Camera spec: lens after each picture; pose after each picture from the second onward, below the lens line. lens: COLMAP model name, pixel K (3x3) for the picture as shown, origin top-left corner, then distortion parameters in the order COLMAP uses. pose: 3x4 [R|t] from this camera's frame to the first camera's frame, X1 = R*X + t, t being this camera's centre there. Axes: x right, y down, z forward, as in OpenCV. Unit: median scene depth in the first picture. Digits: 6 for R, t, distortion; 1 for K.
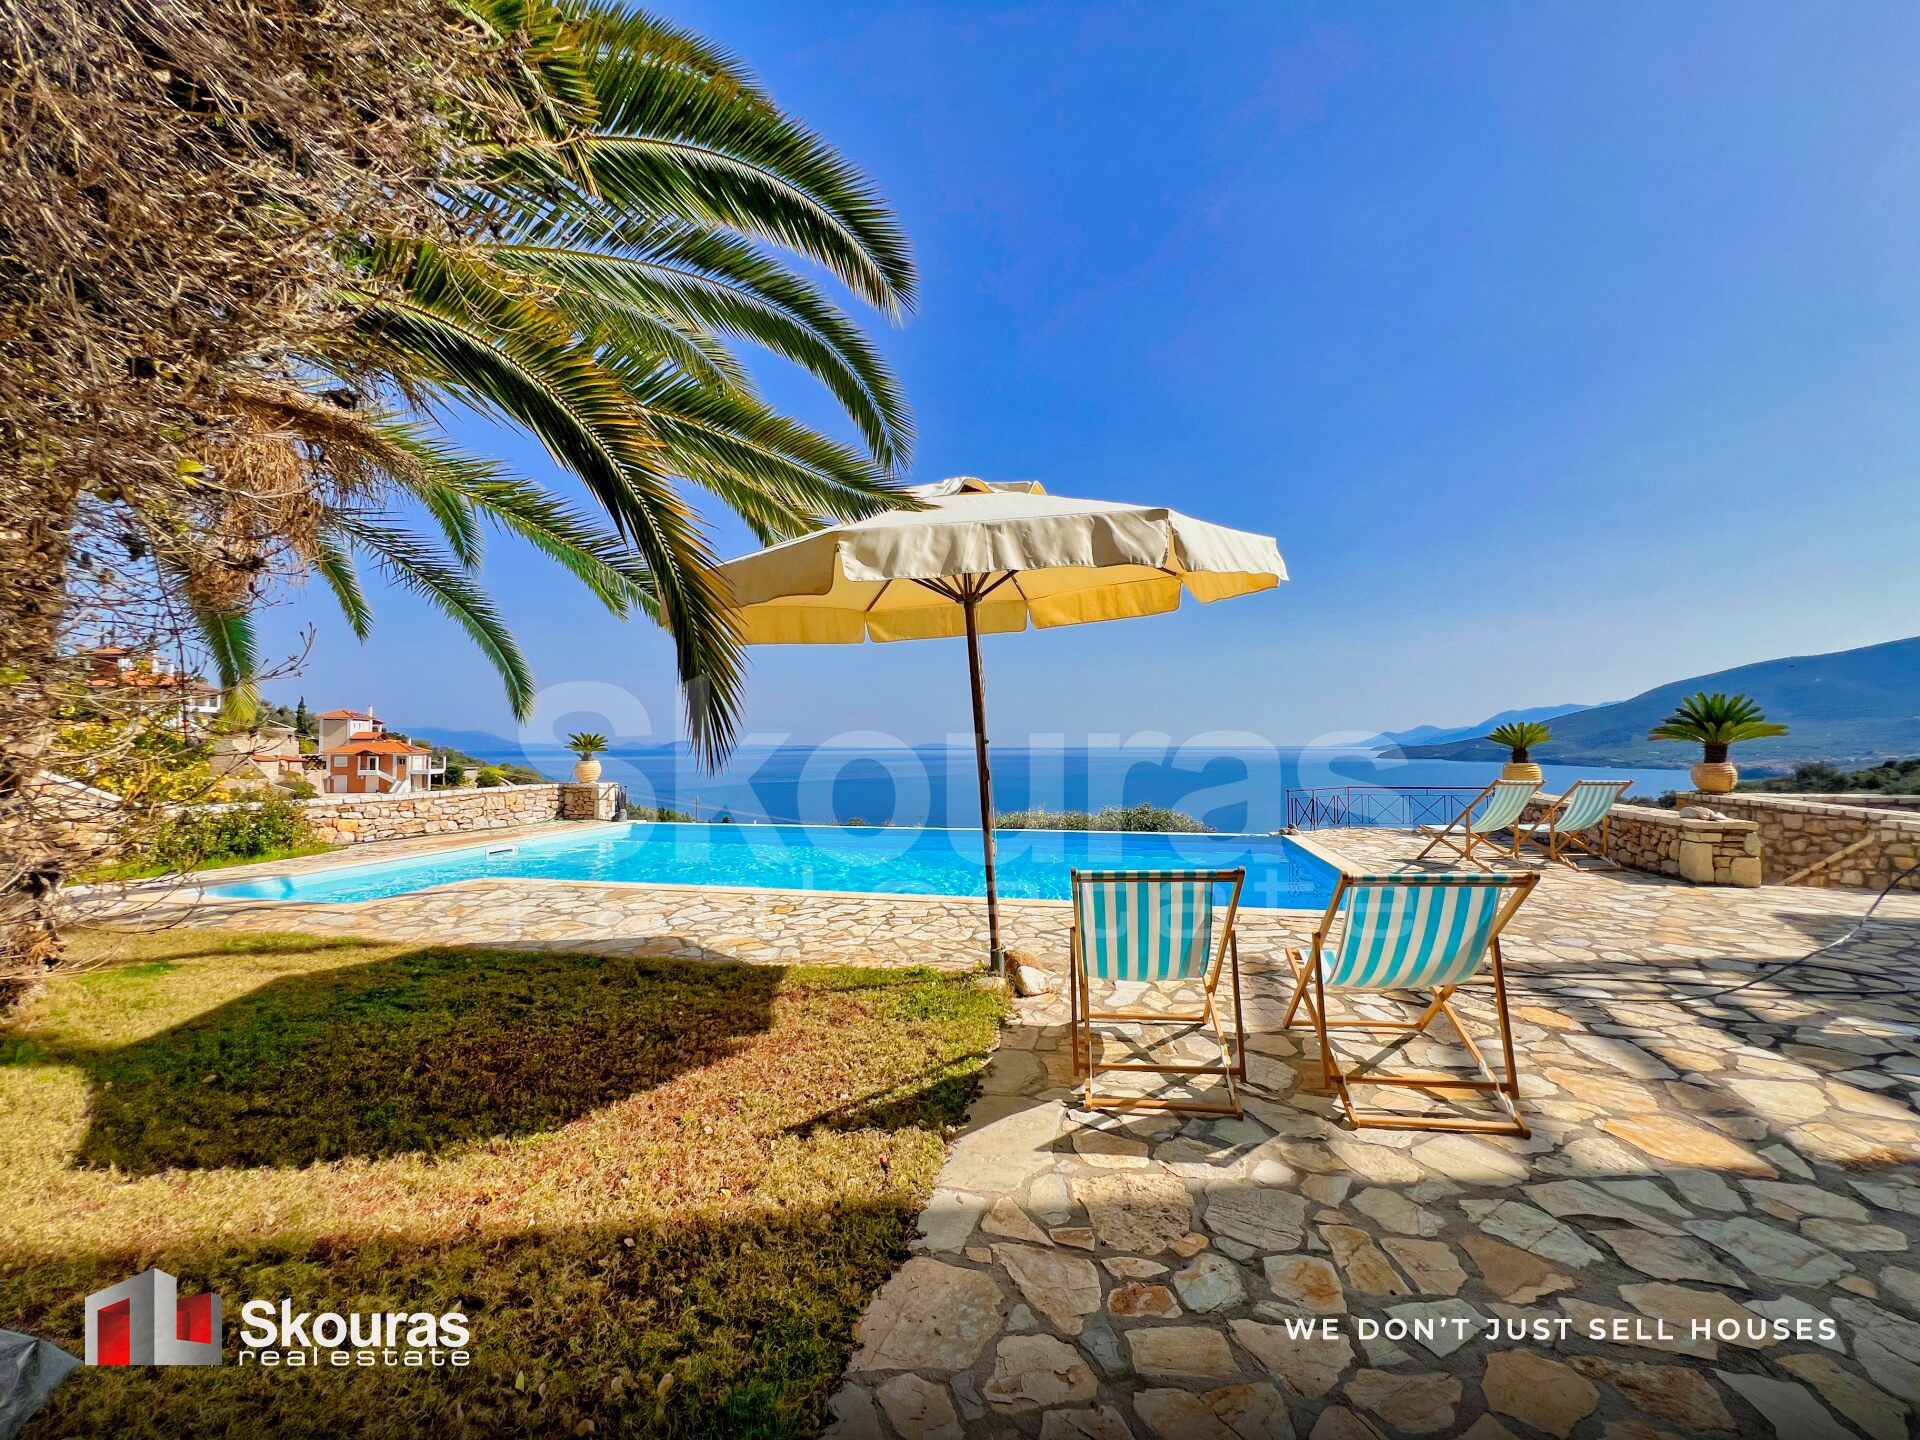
lens RADIAL K [[764.0, 0, 957.5], [0, 764.0, 724.8], [0, 0, 1]] dist [-0.002170, 0.000428]
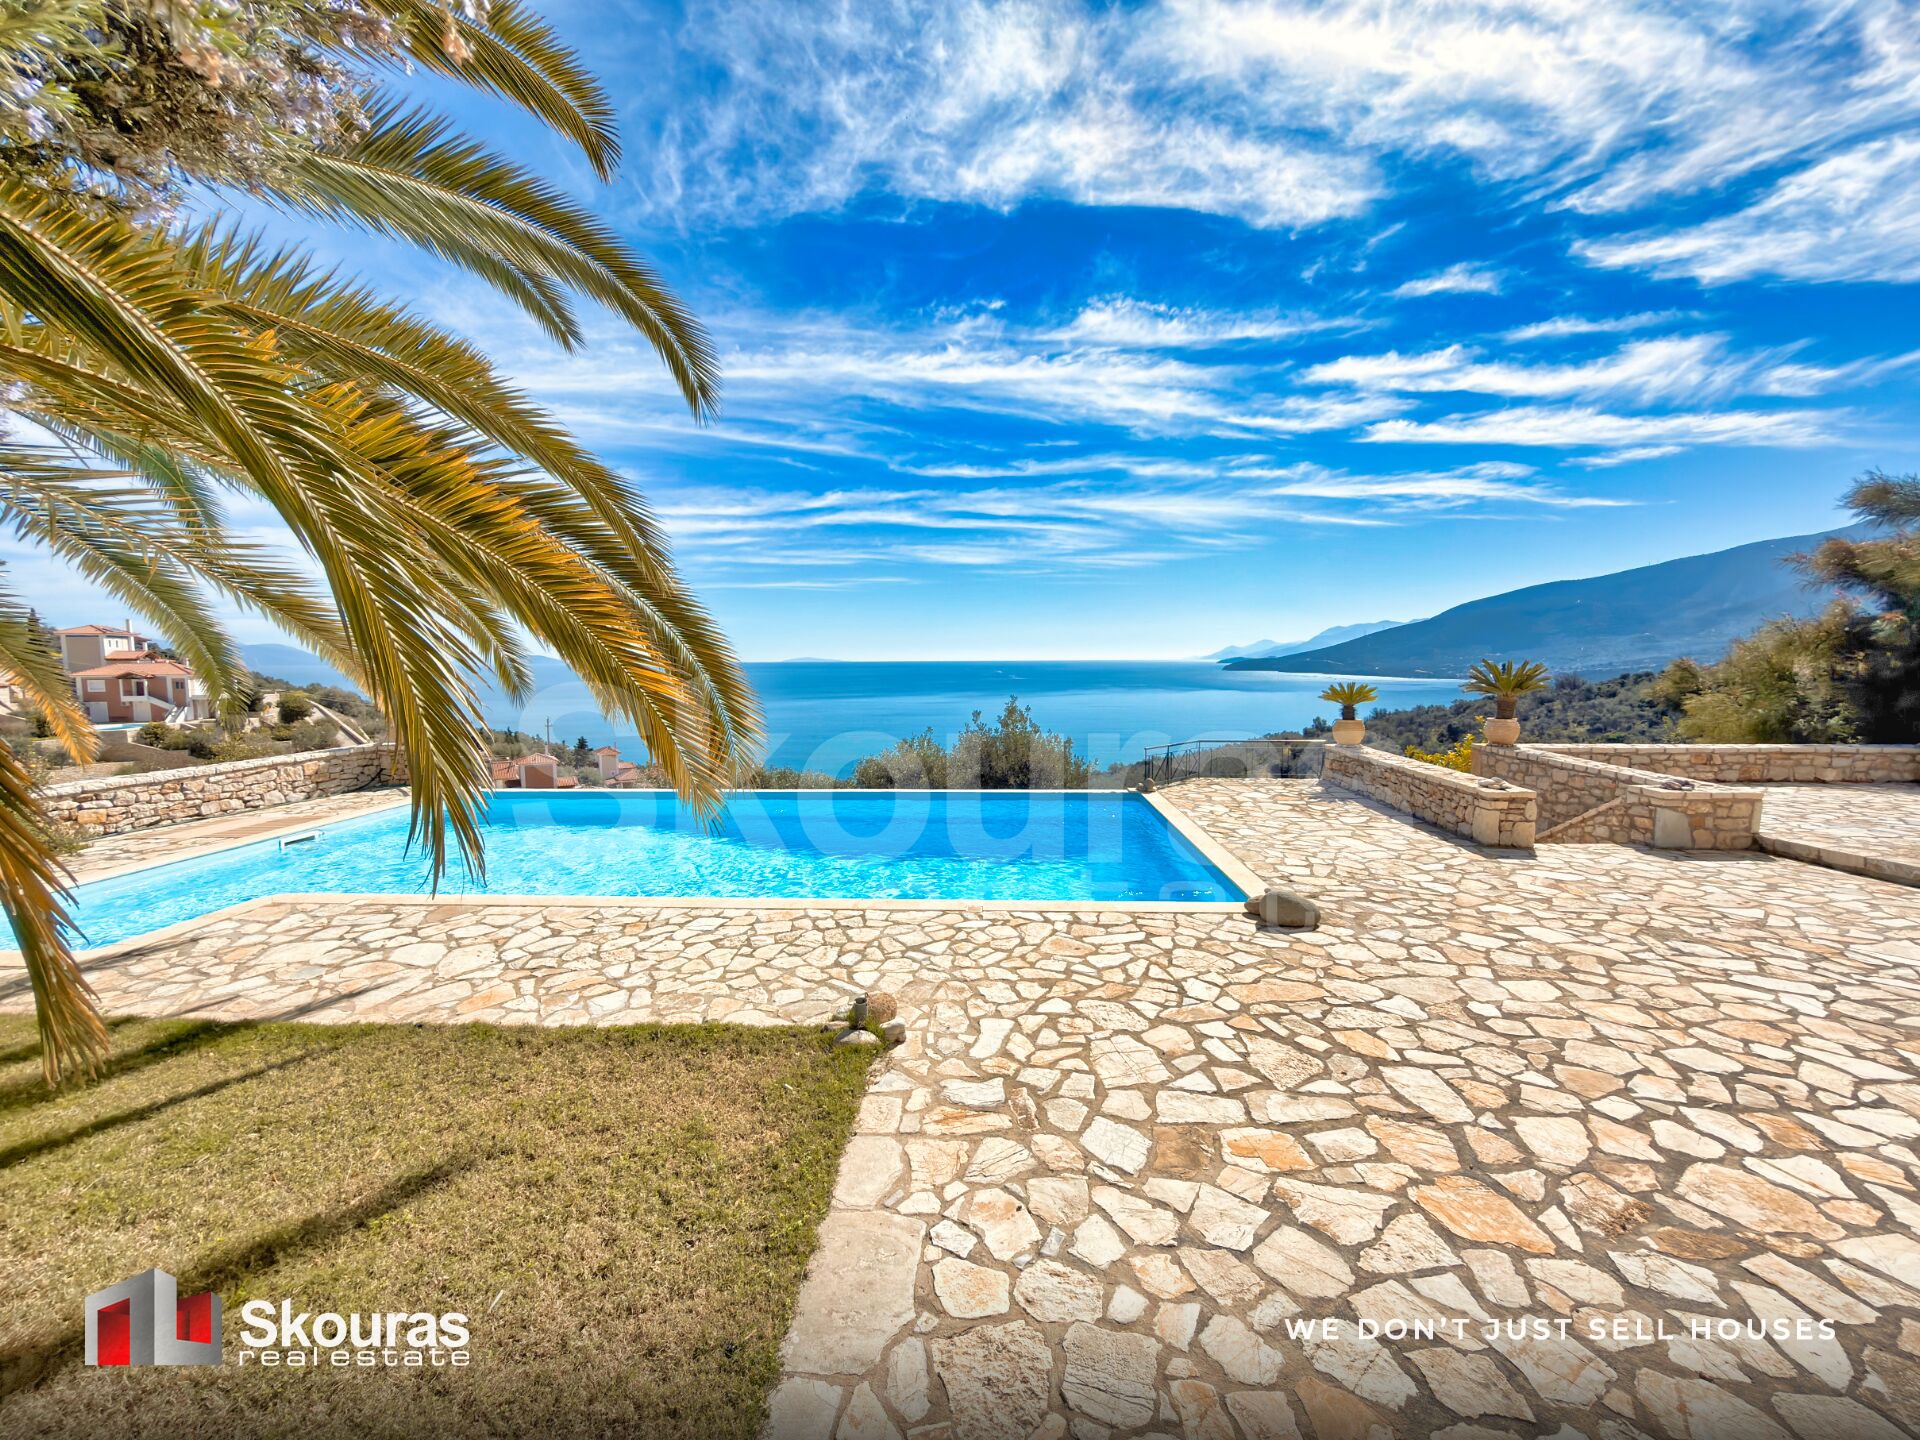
lens RADIAL K [[759.5, 0, 955.8], [0, 759.5, 723.8], [0, 0, 1]] dist [0.001565, -0.000172]
pose [[0.986389, -0.016653, 0.163584, 0.011315], [-0.001656, 0.993802, 0.111155, -0.100129], [-0.164421, -0.109913, 0.980247, 0.043068]]
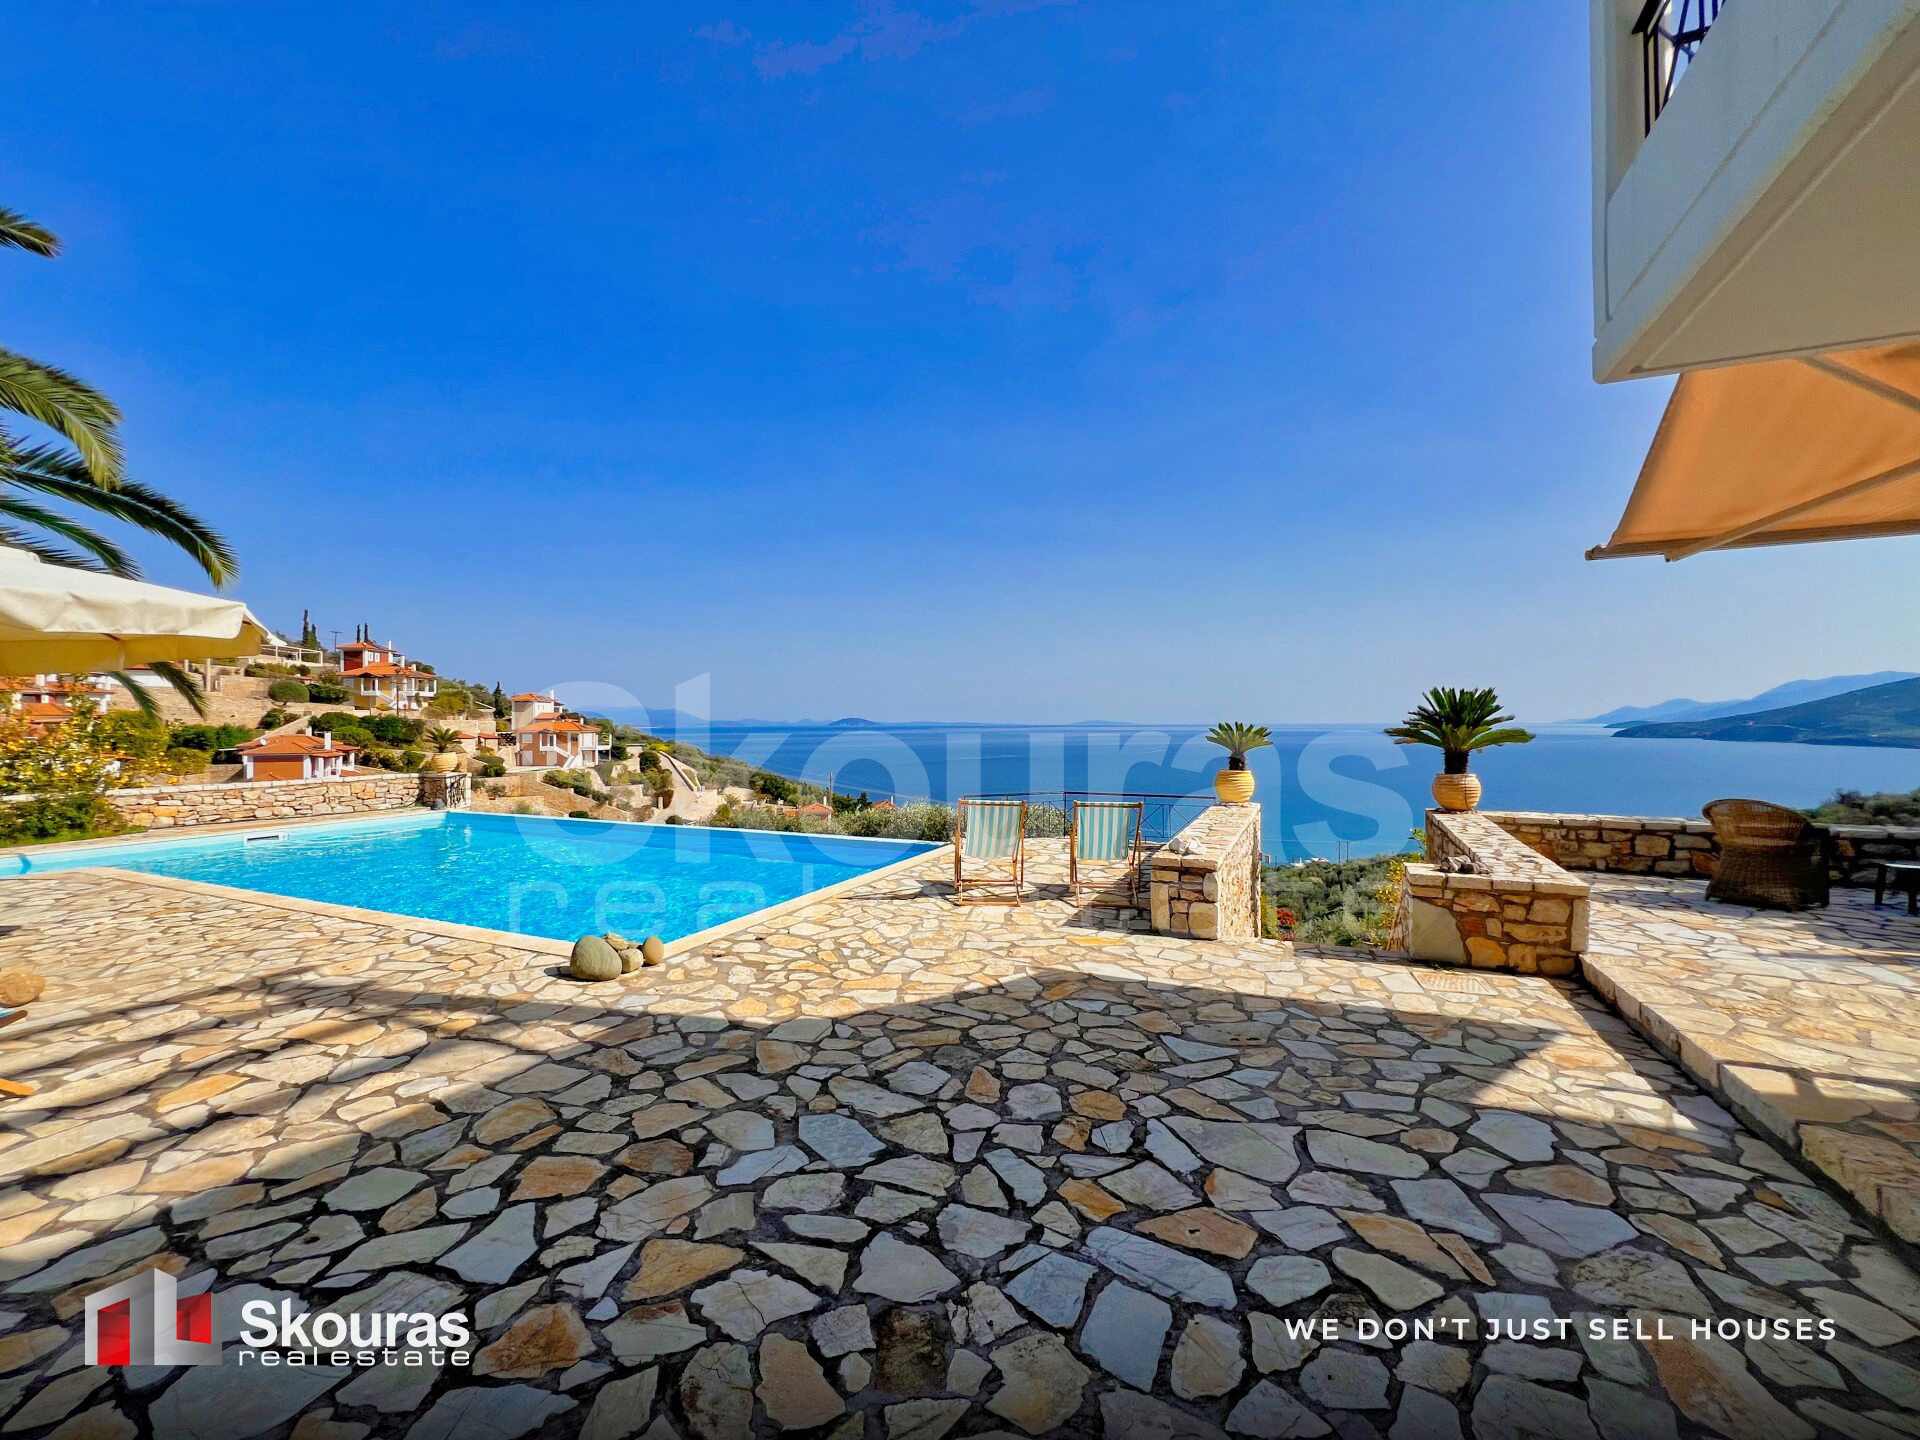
lens RADIAL K [[766.6, 0, 960.4], [0, 766.6, 721.5], [0, 0, 1]] dist [-0.002806, 0.001267]
pose [[0.979464, -0.000494, -0.201617, 0.972832], [0.005721, 0.999662, 0.025342, -0.044641], [0.201537, -0.025975, 0.979137, 0.150027]]
